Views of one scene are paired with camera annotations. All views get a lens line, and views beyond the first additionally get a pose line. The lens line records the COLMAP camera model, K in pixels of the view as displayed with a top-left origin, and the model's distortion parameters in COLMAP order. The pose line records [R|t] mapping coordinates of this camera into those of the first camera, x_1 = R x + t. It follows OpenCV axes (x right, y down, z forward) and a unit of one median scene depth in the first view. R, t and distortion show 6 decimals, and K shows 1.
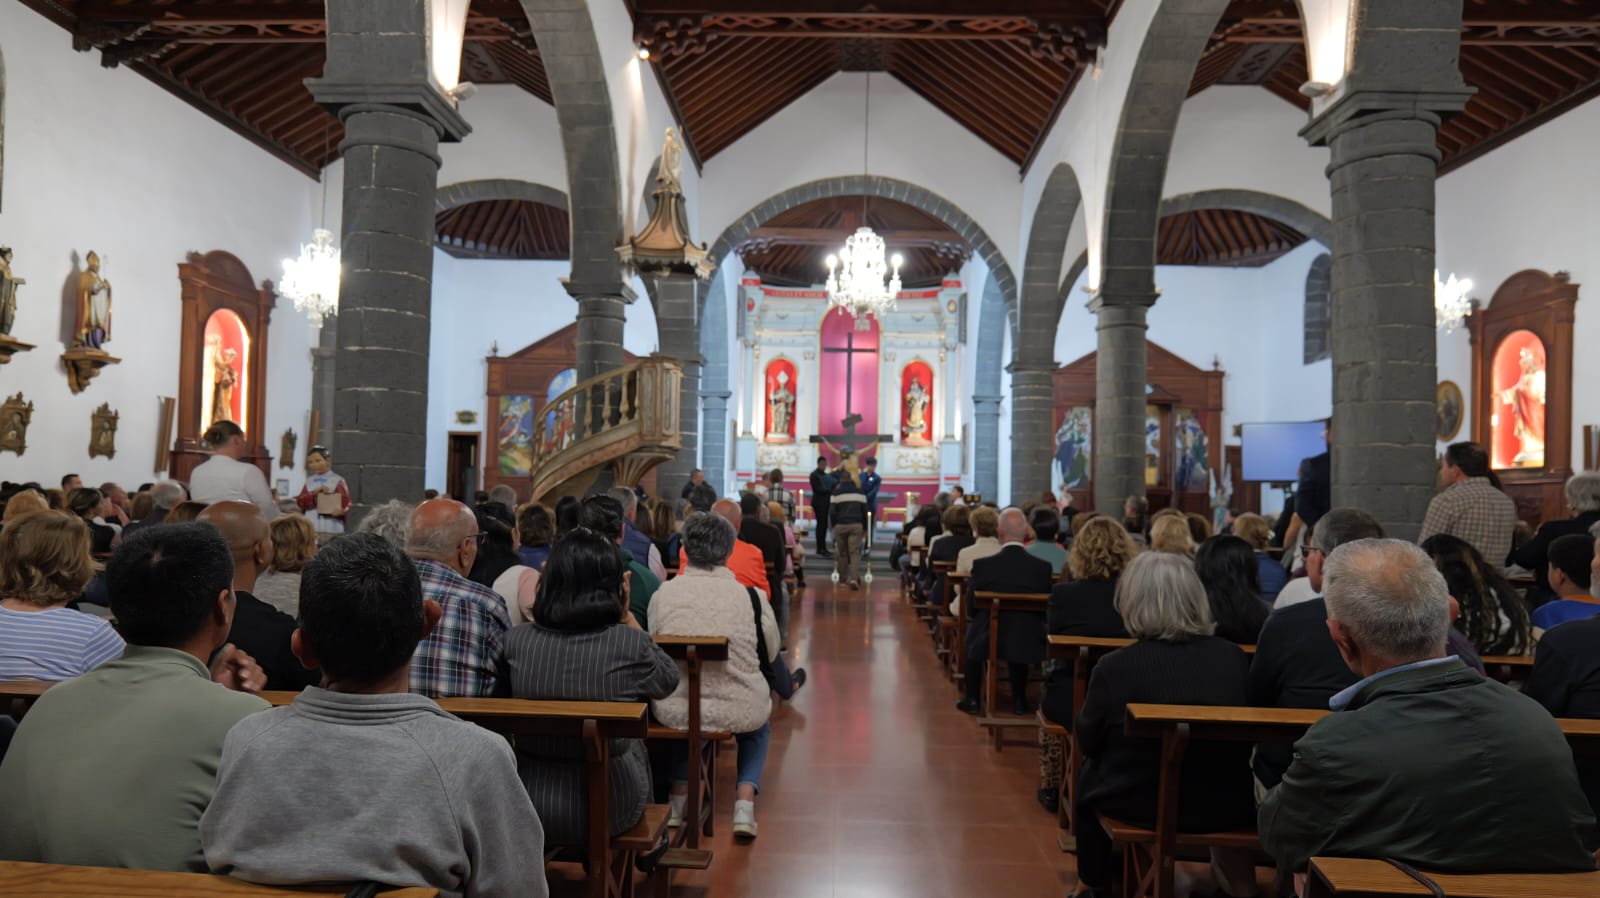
lens RADIAL K [[1391.9, 0, 798.9], [0, 1391.9, 450.8], [0, 0, 1]] dist [0.089442, 0.009546]
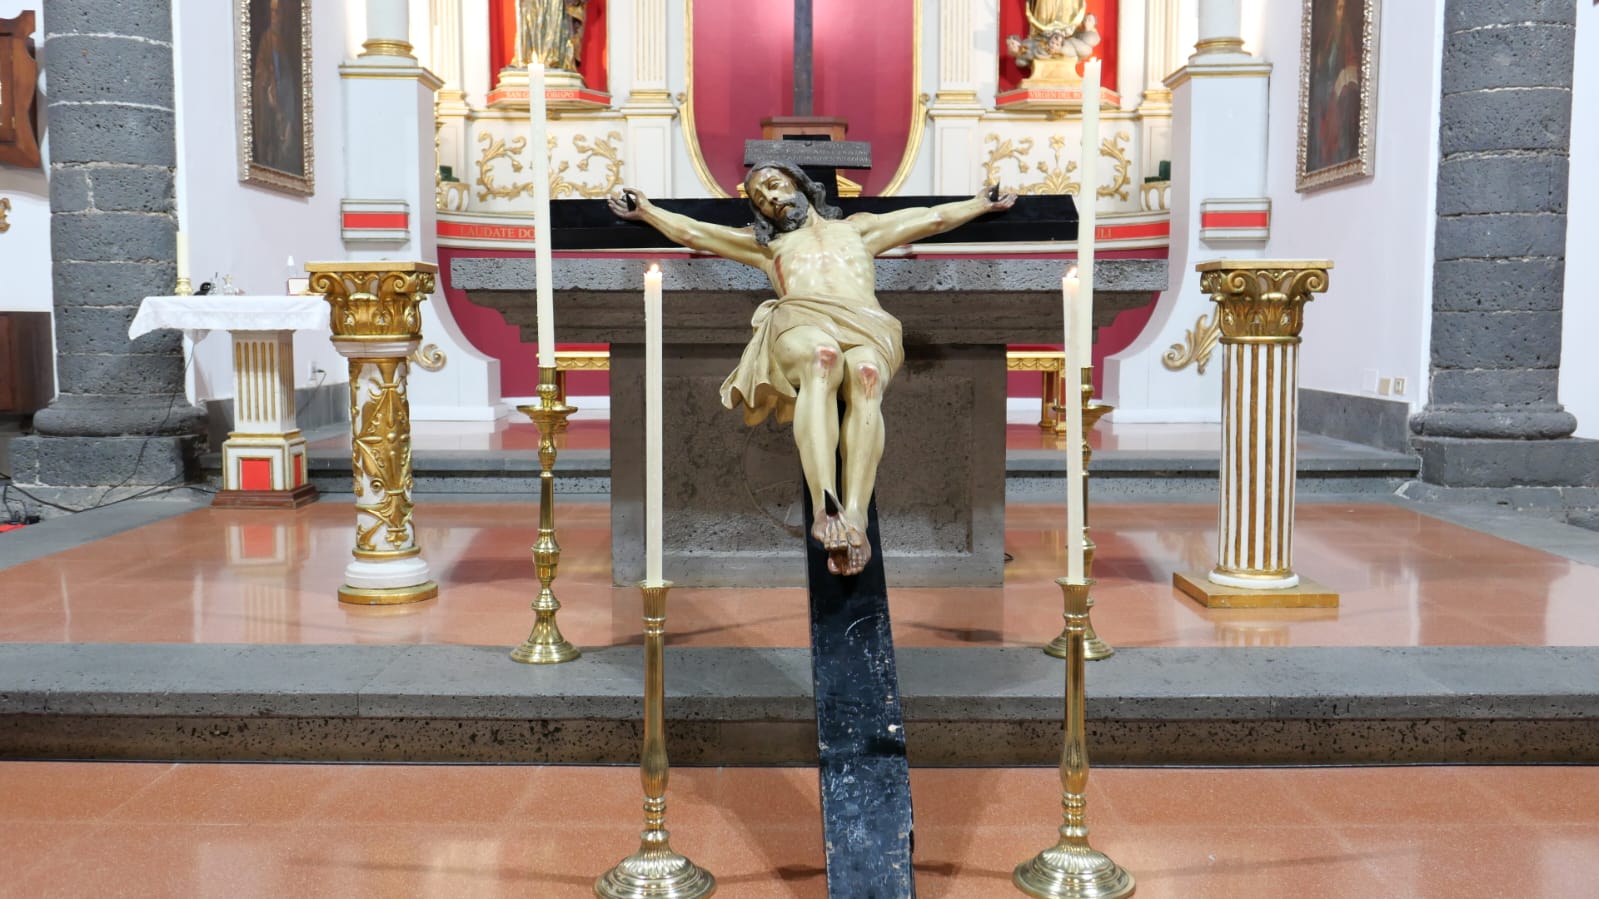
lens RADIAL K [[1505.8, 0, 793.5], [0, 1505.8, 449.4], [0, 0, 1]] dist [0.022534, 0.000000]
pose [[0.999722, -0.020015, 0.012489, 0.028442], [0.018436, 0.993103, 0.115790, 0.026812], [-0.014720, -0.115528, 0.993195, 0.705592]]
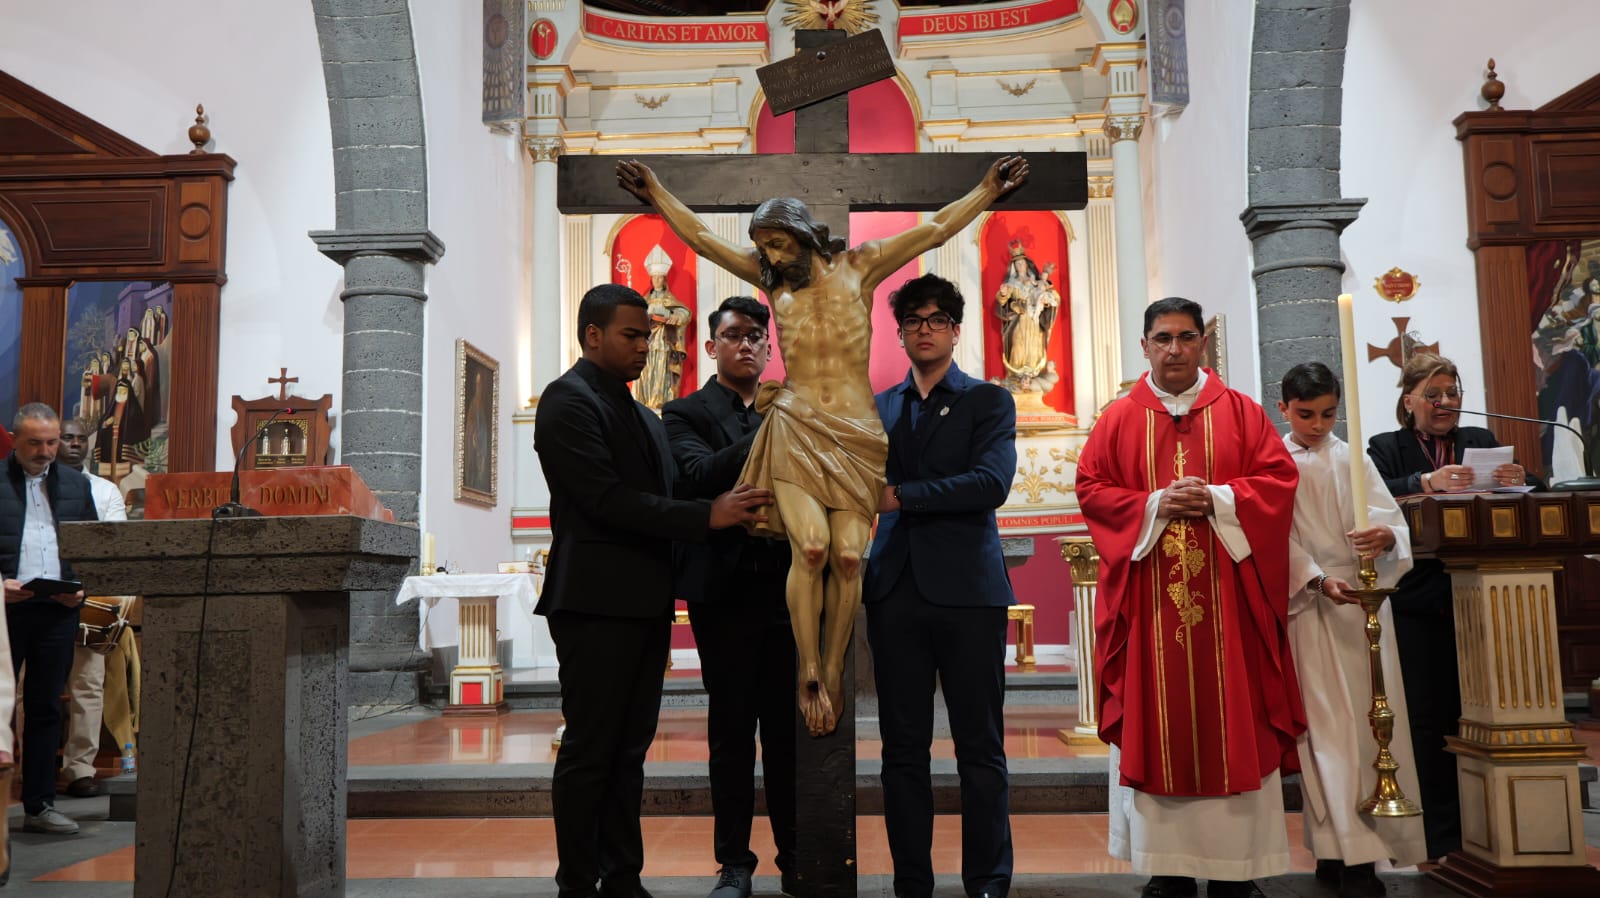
lens RADIAL K [[1391.9, 0, 800.7], [0, 1391.9, 442.0], [0, 0, 1]] dist [0.089442, 0.009546]
pose [[0.998923, -0.041029, -0.021679, 0.032305], [0.039067, 0.995677, -0.084266, 0.027949], [0.025042, 0.083328, 0.996207, 0.638683]]
